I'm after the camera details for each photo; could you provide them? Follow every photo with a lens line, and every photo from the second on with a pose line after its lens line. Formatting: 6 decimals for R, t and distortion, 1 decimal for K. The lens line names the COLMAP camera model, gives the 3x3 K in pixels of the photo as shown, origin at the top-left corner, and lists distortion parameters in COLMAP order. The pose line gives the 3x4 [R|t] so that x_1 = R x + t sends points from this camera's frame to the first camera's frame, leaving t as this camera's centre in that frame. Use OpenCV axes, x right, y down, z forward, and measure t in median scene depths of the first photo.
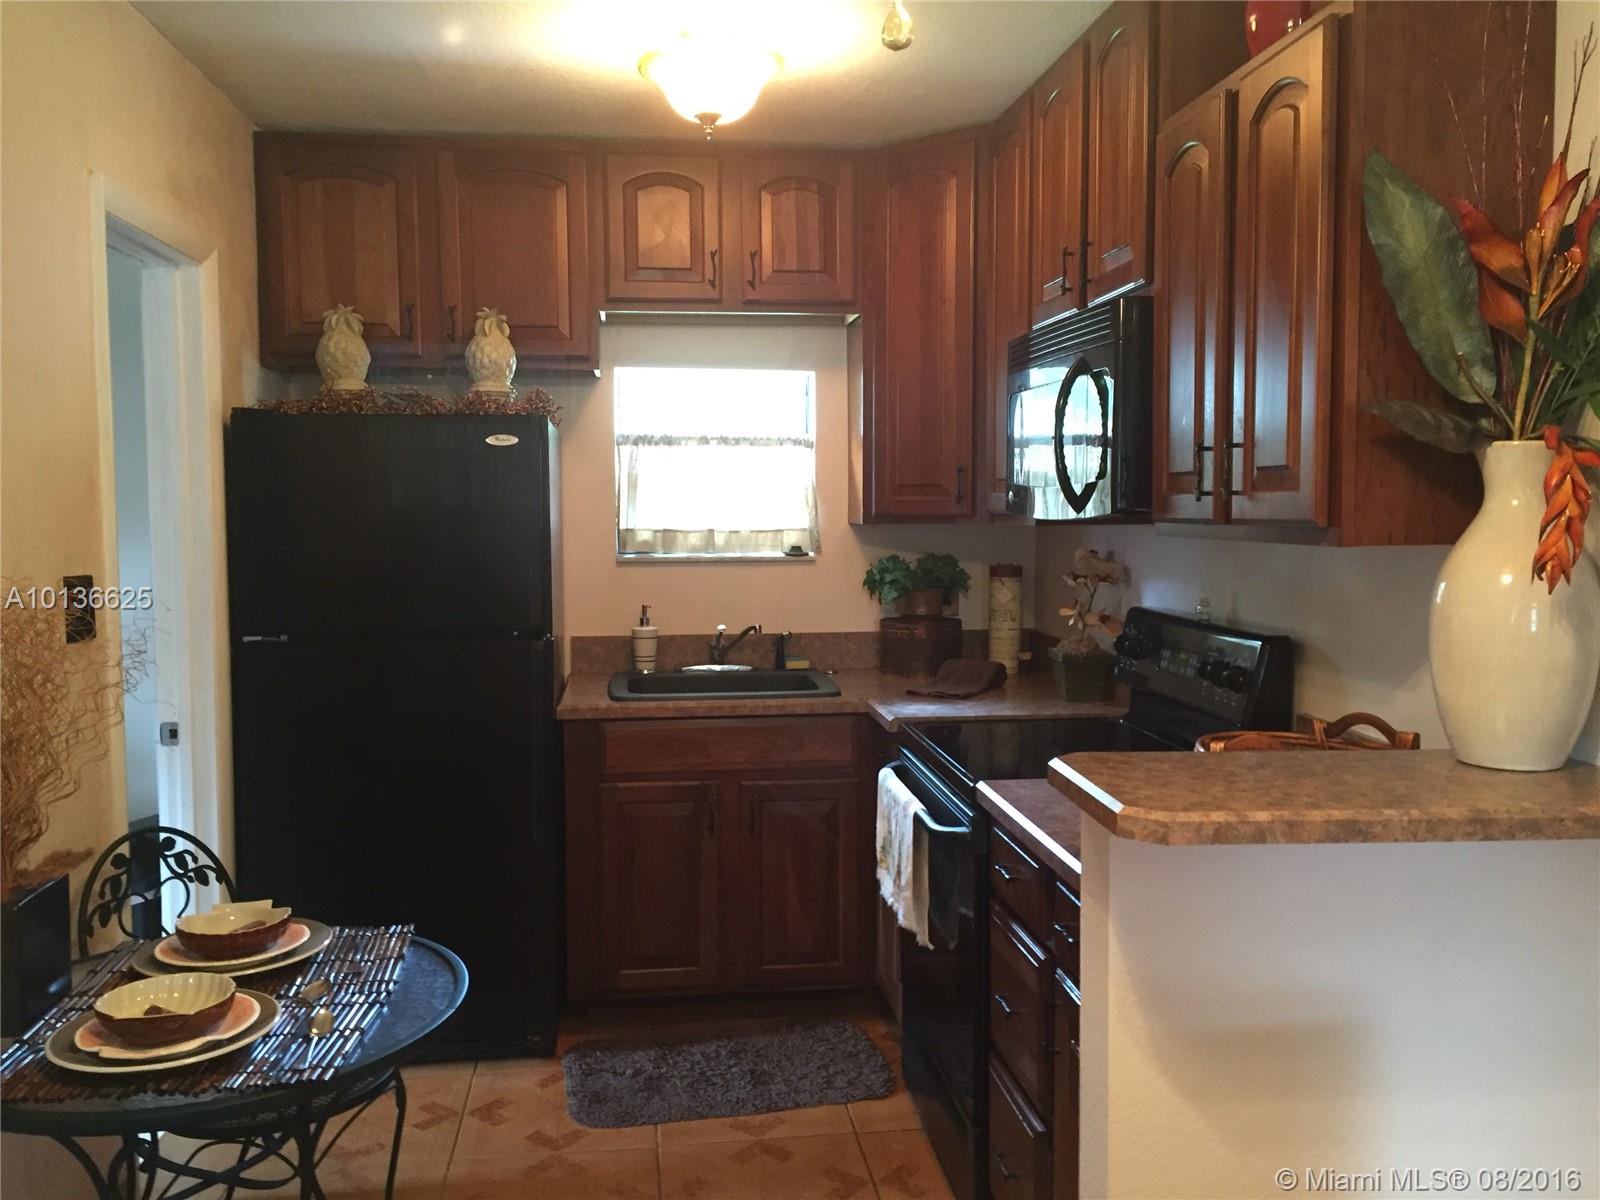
lens RADIAL K [[1363.4, 0, 803.0], [0, 1363.4, 597.2], [0, 0, 1]] dist [0.084499, -0.106806]
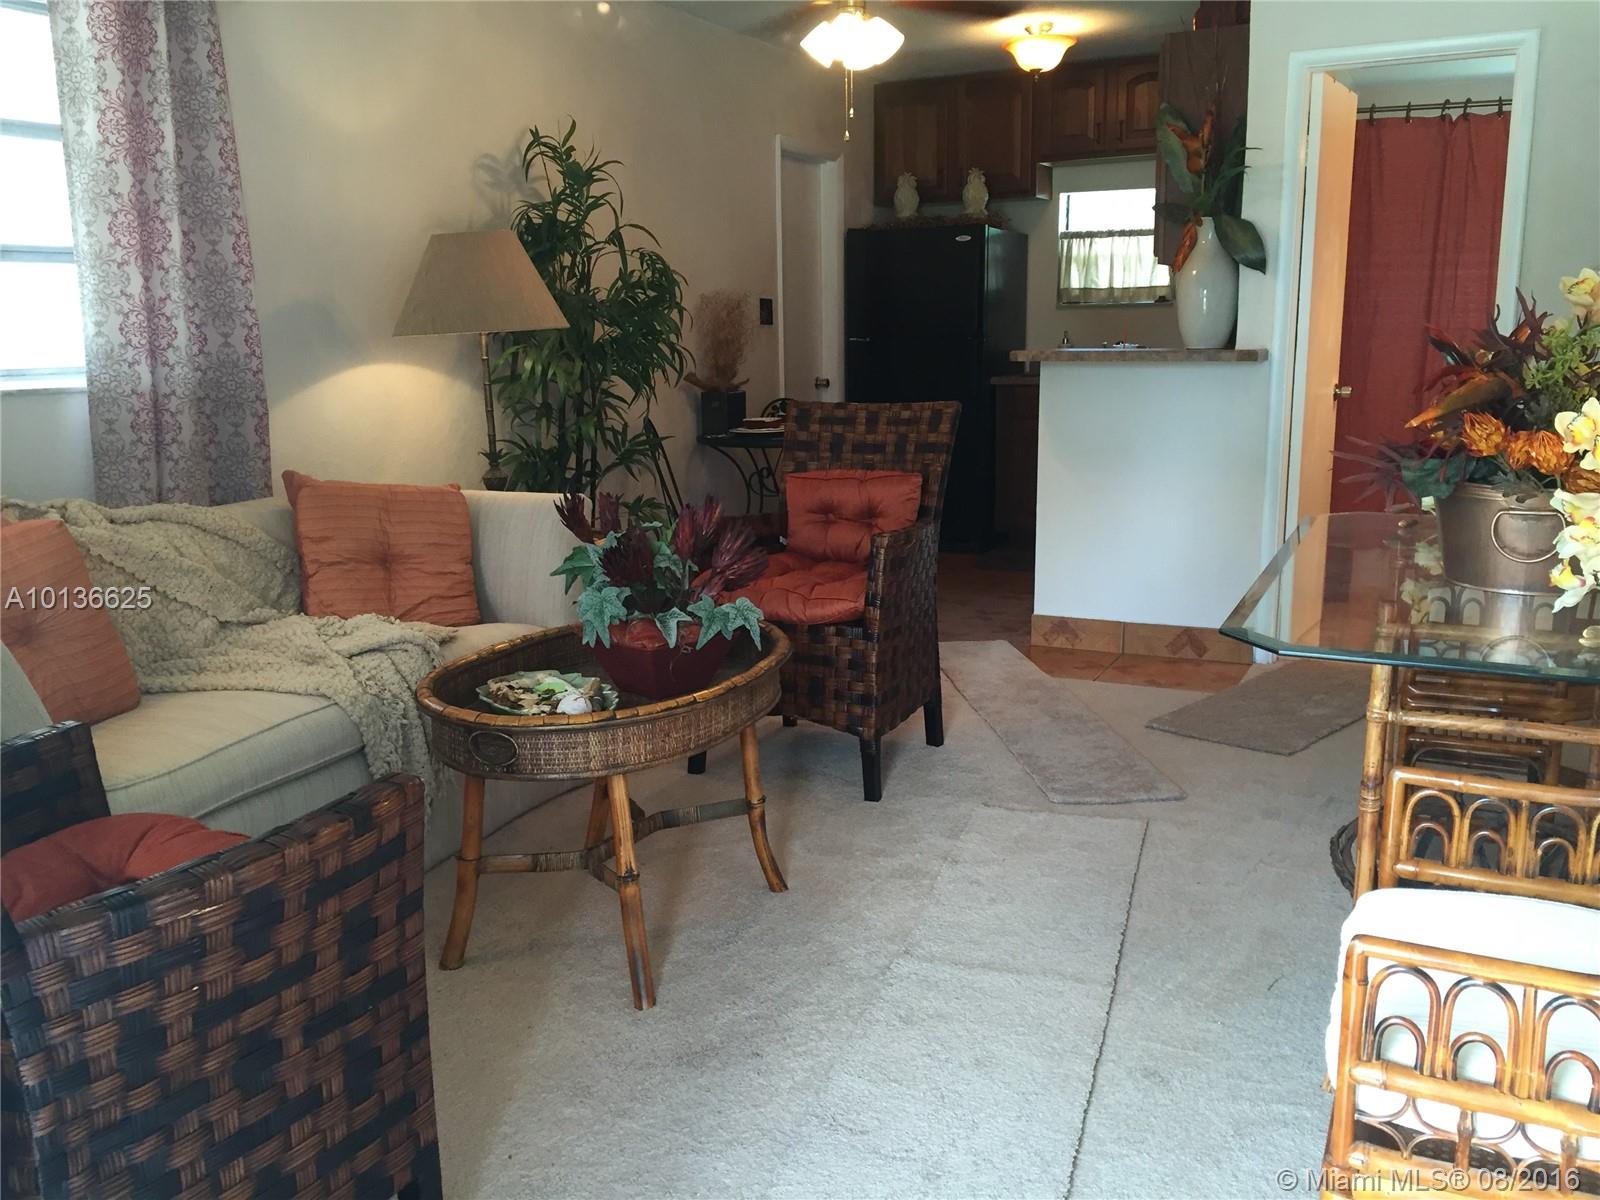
lens RADIAL K [[1363.4, 0, 800.2], [0, 1363.4, 601.7], [0, 0, 1]] dist [0.084499, -0.106806]
pose [[0.836120, 0.100420, -0.539277, 0.654673], [-0.025963, 0.989244, 0.143954, 0.116845], [0.547932, -0.106362, 0.829733, -0.777633]]
